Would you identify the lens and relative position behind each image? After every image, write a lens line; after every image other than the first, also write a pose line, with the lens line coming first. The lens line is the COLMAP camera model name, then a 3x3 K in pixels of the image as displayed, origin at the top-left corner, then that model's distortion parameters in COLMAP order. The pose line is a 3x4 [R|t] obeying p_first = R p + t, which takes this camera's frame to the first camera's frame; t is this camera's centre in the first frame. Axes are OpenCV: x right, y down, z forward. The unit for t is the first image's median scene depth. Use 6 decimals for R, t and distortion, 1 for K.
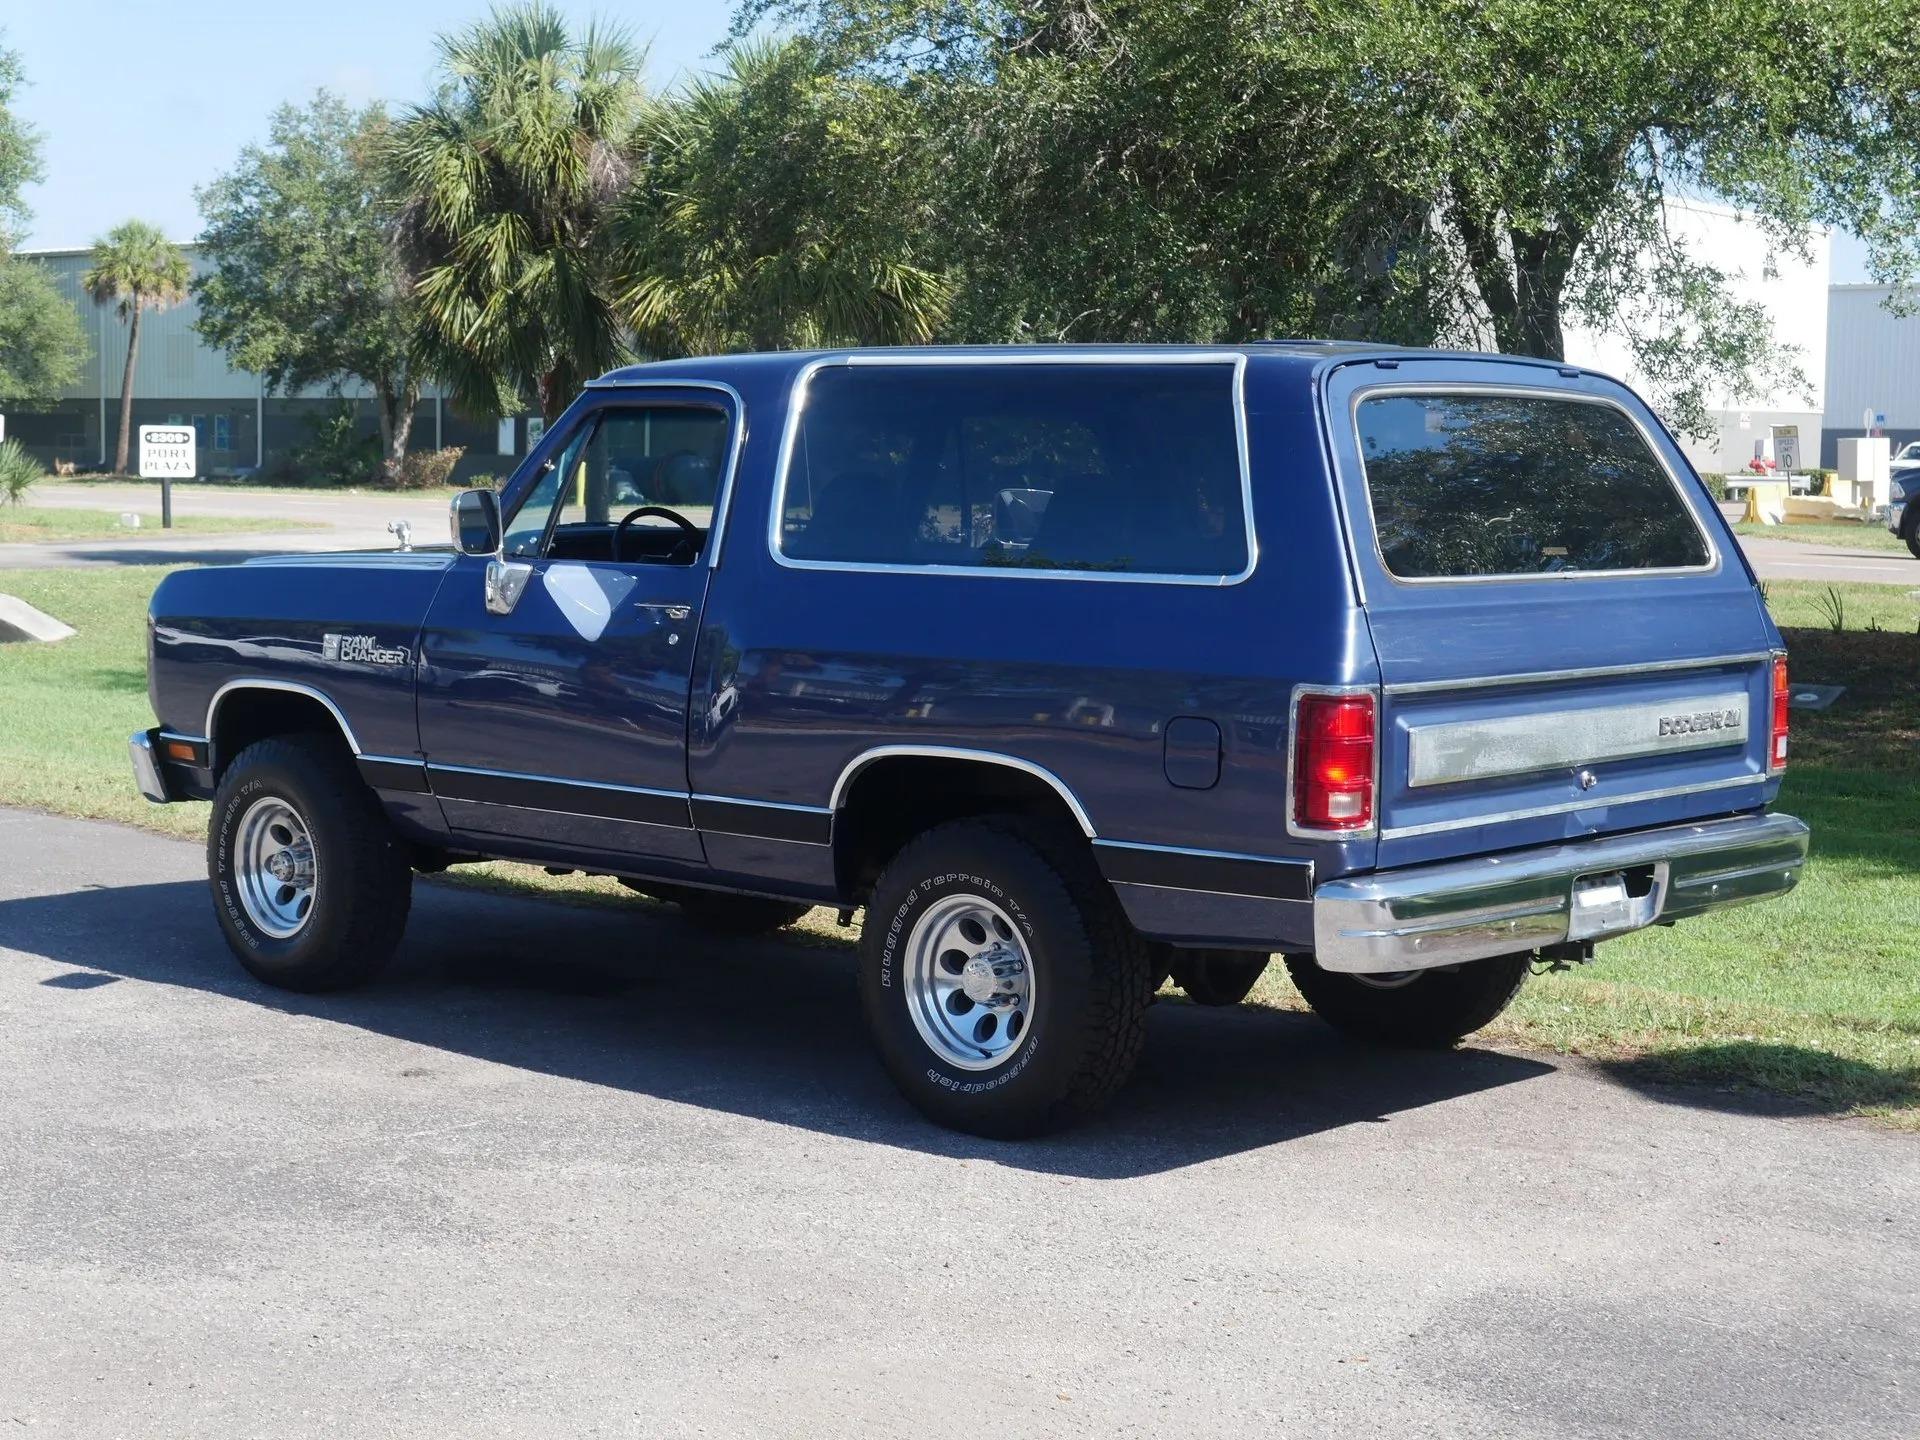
lens RADIAL K [[2974.4, 0, 959.1], [0, 2974.4, 708.7], [0, 0, 1]] dist [-0.018172, 0.025663]
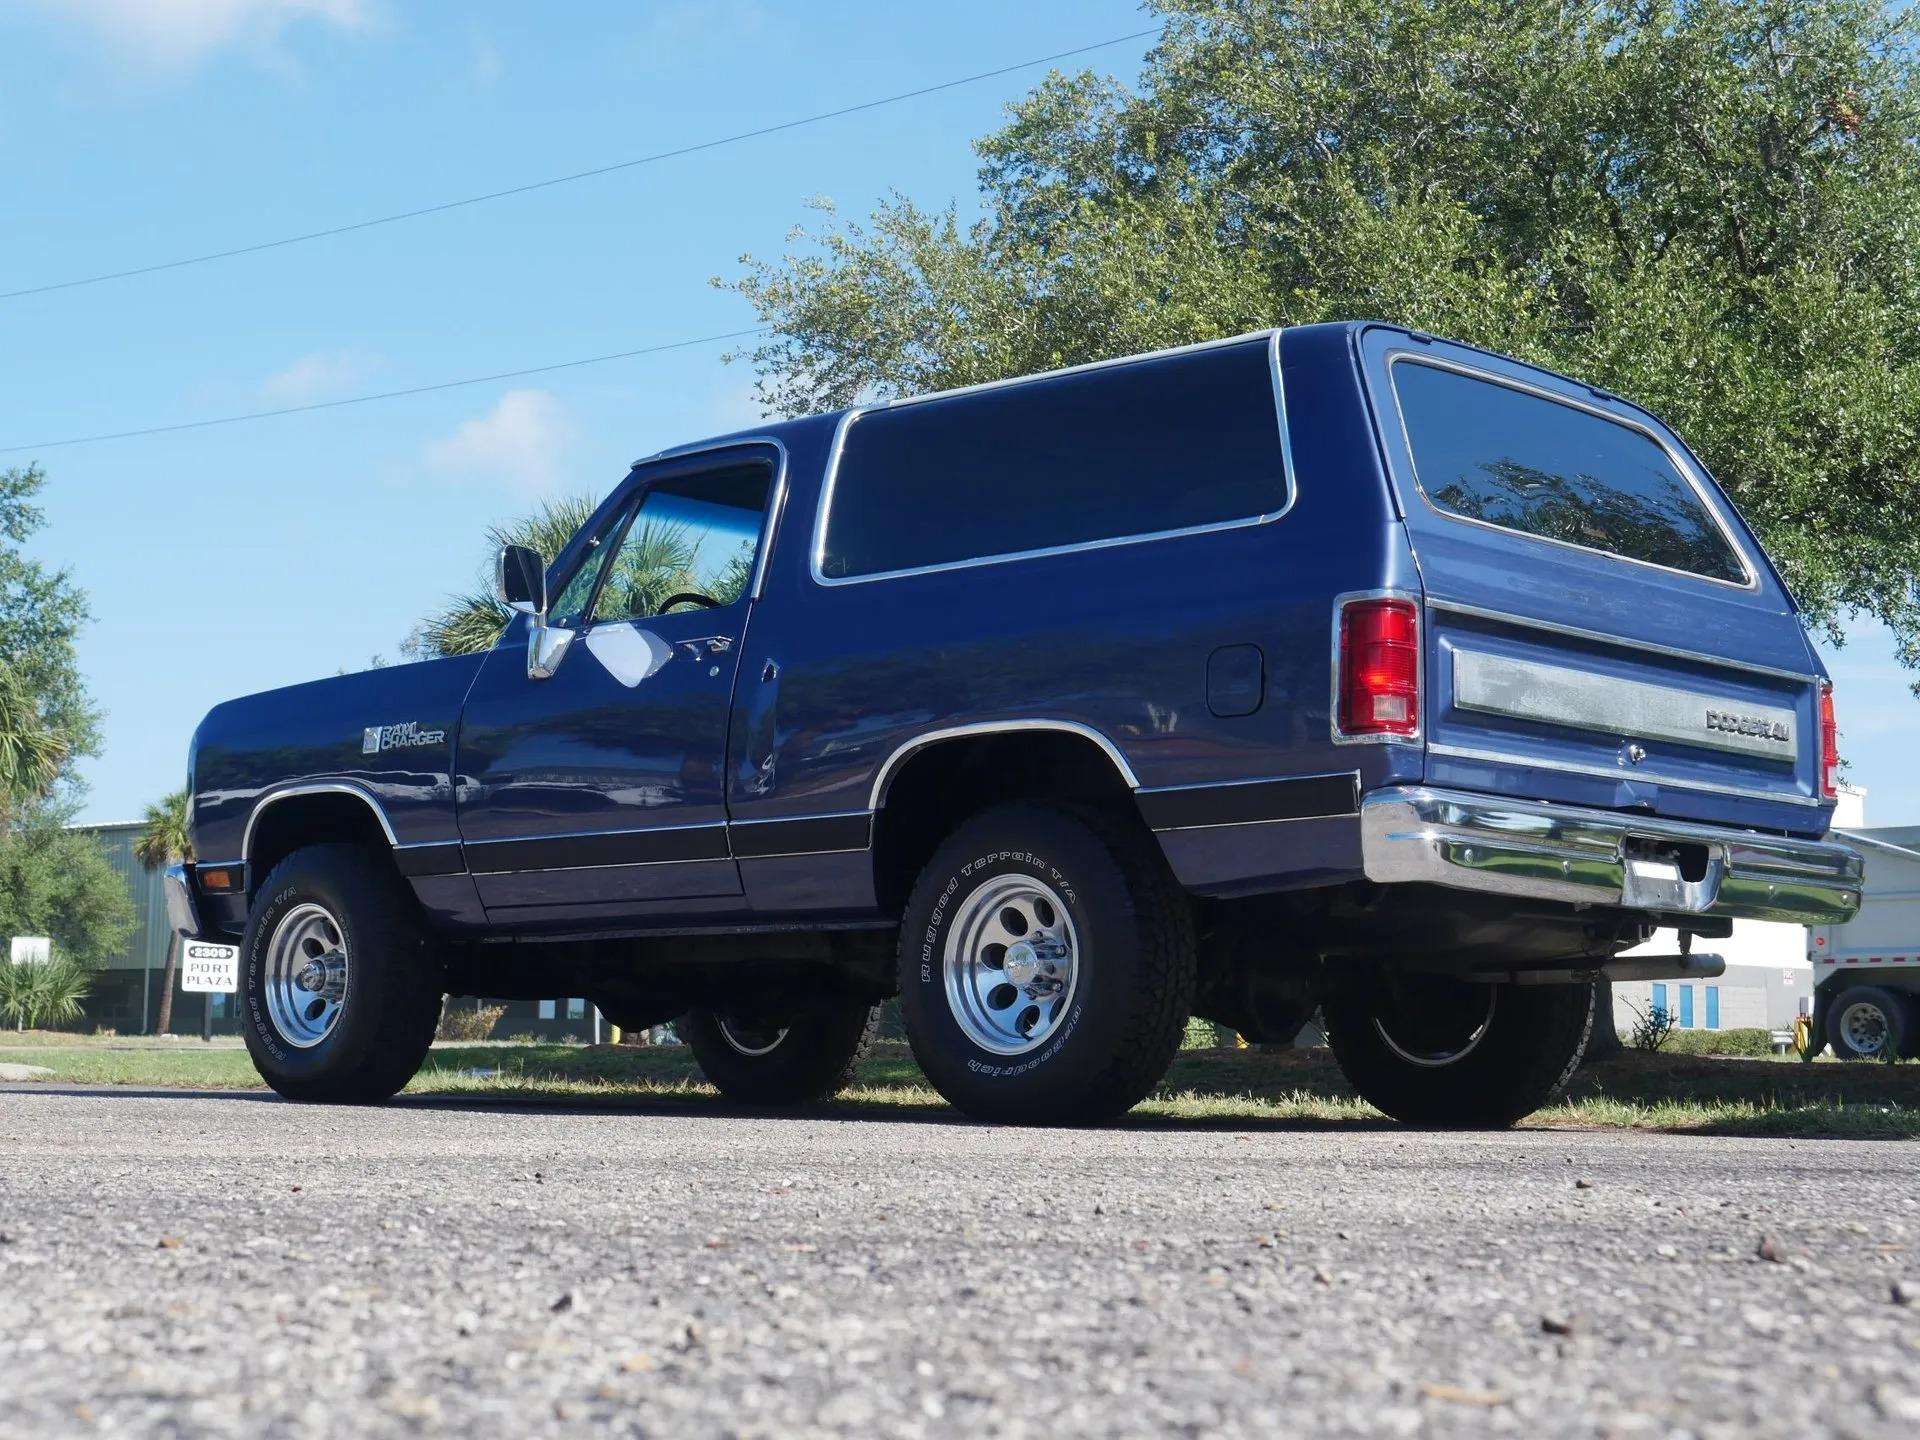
lens RADIAL K [[2974.4, 0, 959.1], [0, 2974.4, 708.7], [0, 0, 1]] dist [-0.018172, 0.025663]
pose [[0.999908, -0.001125, -0.013534, -0.000223], [-0.001555, 0.980519, -0.196418, 0.188418], [0.013492, 0.196421, 0.980427, 0.023012]]
